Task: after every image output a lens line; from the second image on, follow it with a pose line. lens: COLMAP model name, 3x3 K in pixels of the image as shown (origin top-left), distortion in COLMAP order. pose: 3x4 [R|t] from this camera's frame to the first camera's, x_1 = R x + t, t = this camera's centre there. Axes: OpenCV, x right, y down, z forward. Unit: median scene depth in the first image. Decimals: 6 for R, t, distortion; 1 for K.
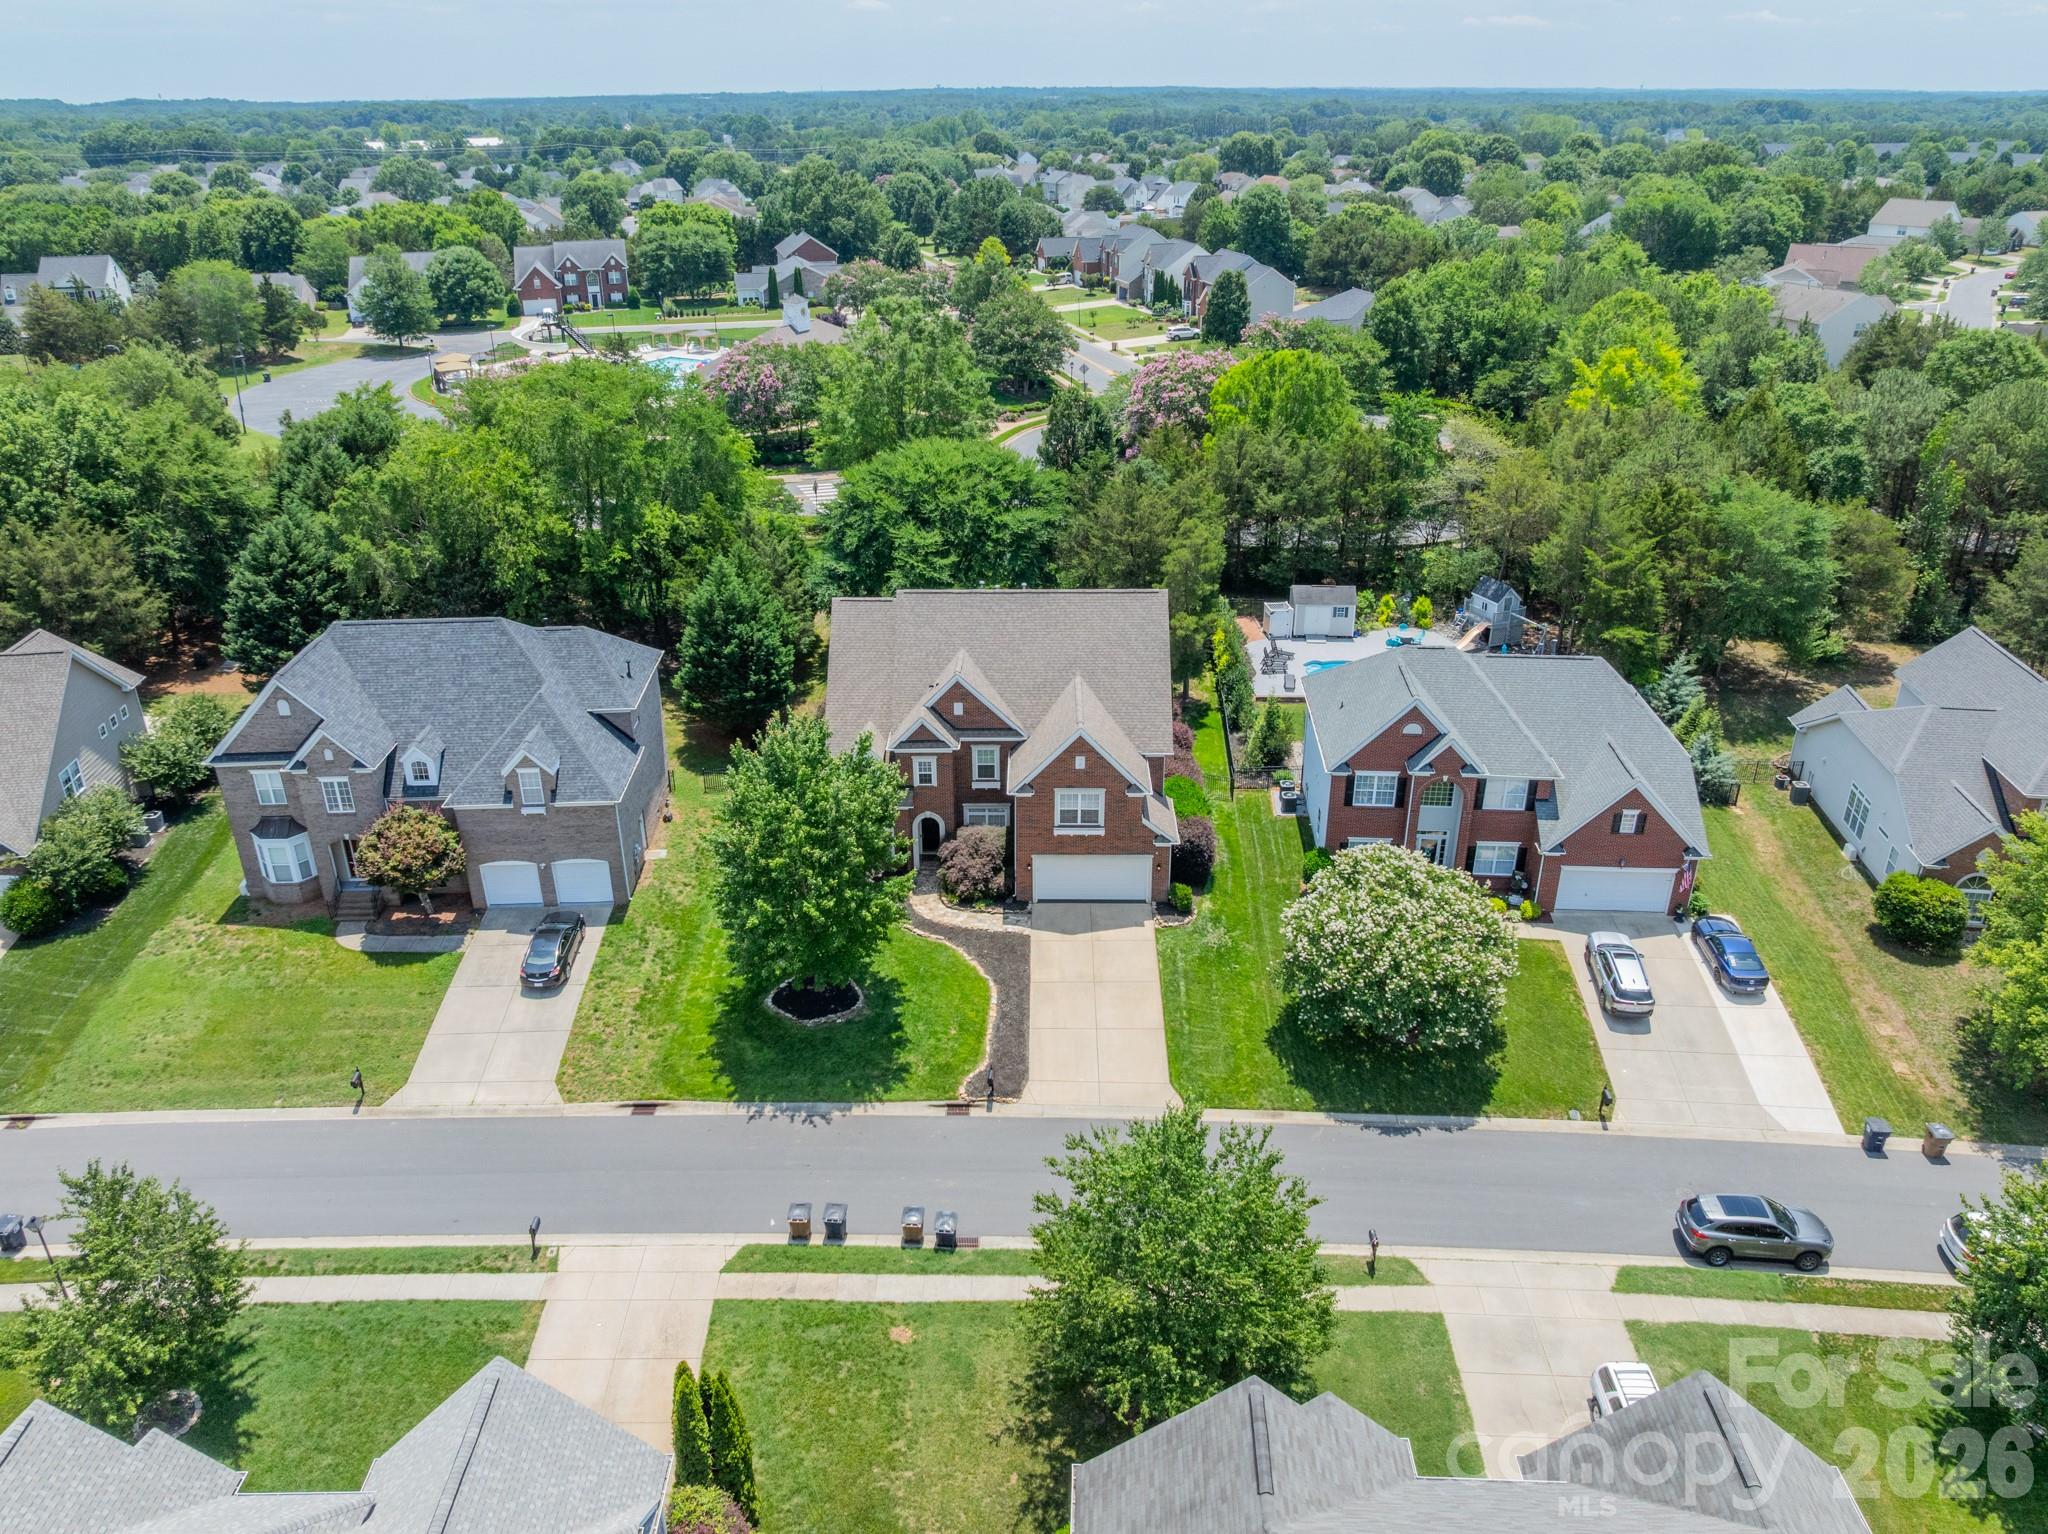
lens RADIAL K [[1462.4, 0, 1024.0], [0, 1462.4, 767.0], [0, 0, 1]] dist [-0.038171, 0.006755]
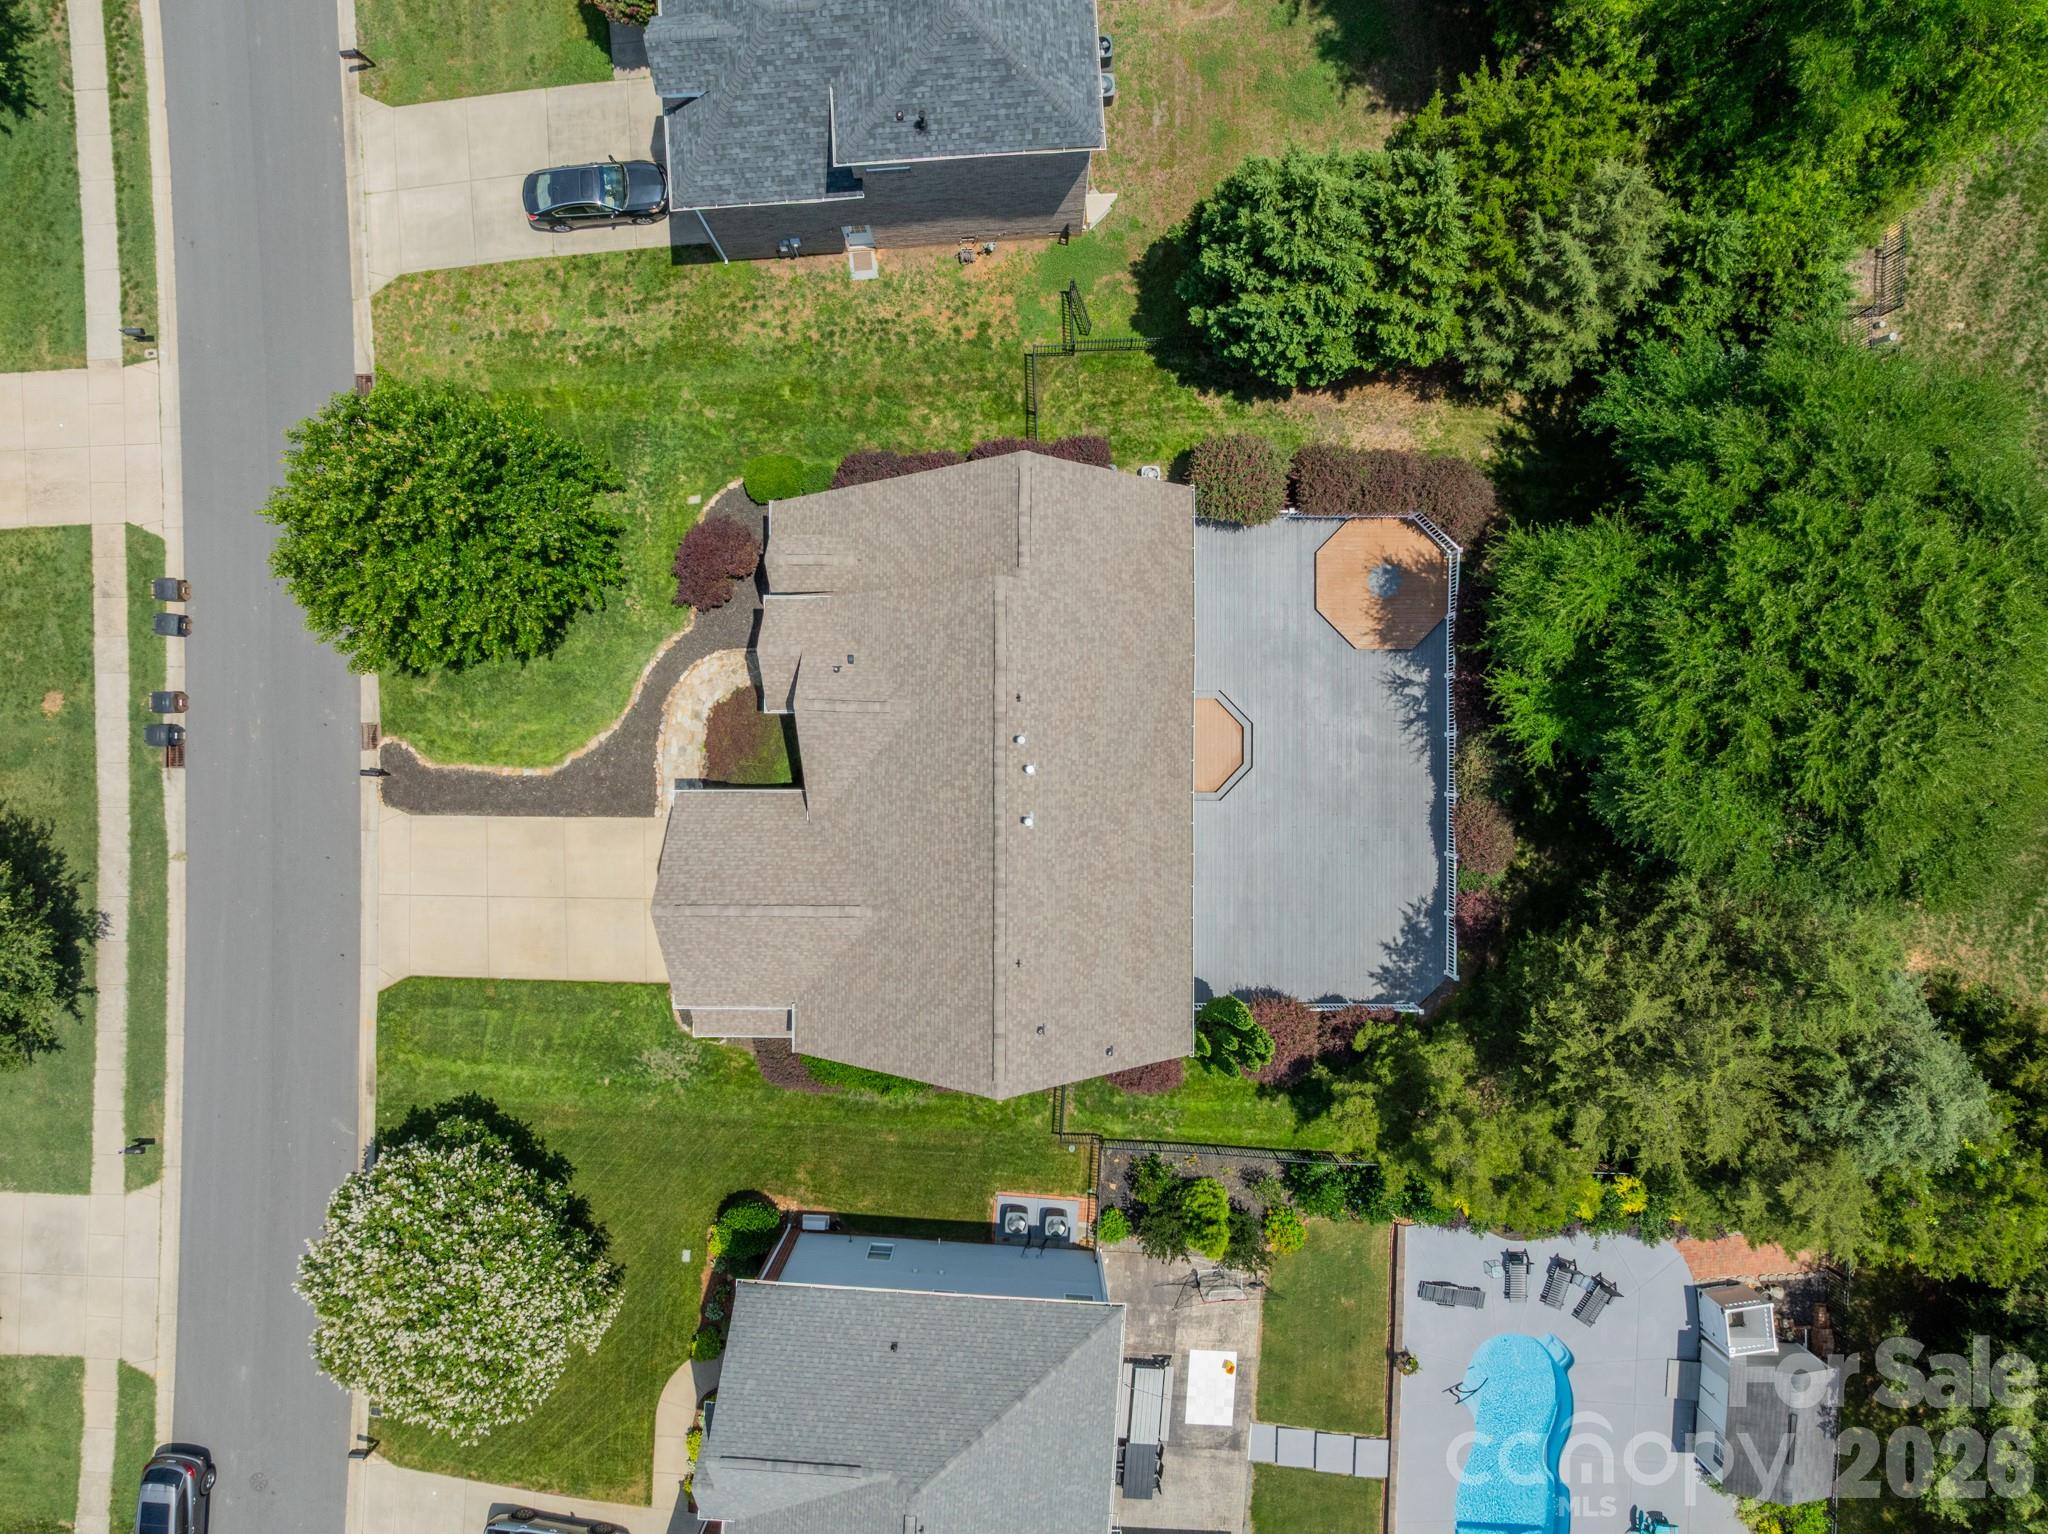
lens RADIAL K [[1462.4, 0, 1024.0], [0, 1462.4, 767.0], [0, 0, 1]] dist [-0.038171, 0.006755]
pose [[0.011762, 0.999839, 0.013523, -0.028705], [-0.411104, -0.007493, 0.911557, -0.636259], [0.911512, -0.016281, 0.410950, 0.850811]]
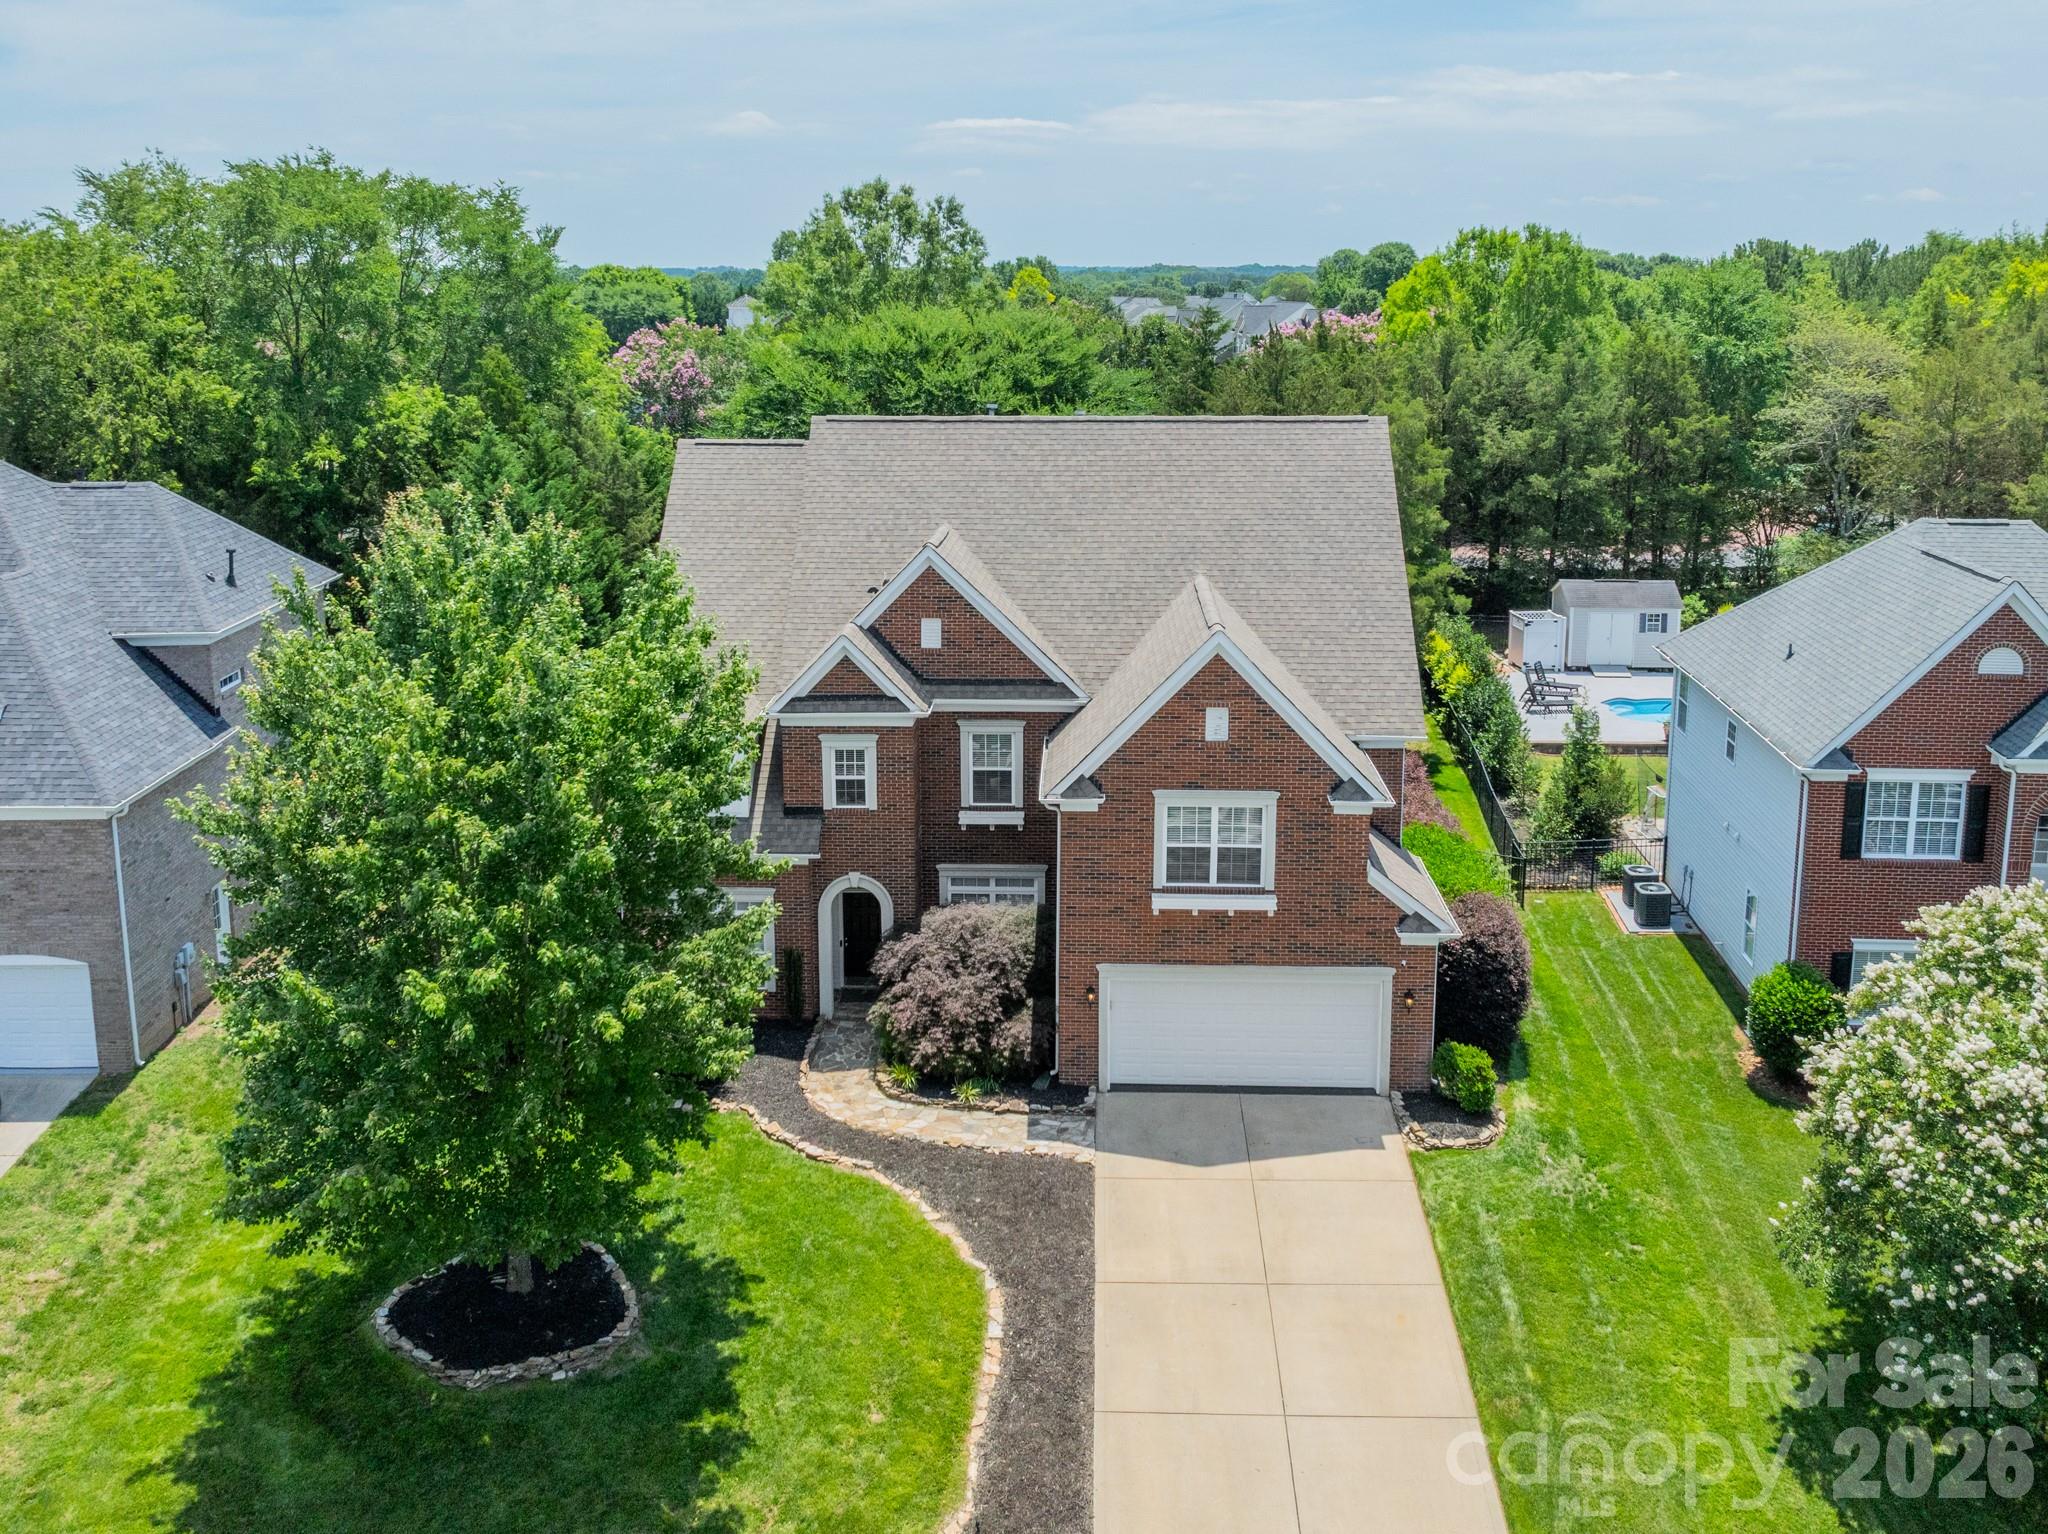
lens RADIAL K [[1462.4, 0, 1024.0], [0, 1462.4, 767.0], [0, 0, 1]] dist [-0.038171, 0.006755]
pose [[0.999567, 0.008027, -0.028305, -0.004118], [-0.015356, 0.962962, -0.269201, 0.117193], [0.025096, 0.269519, 0.962668, 0.588111]]
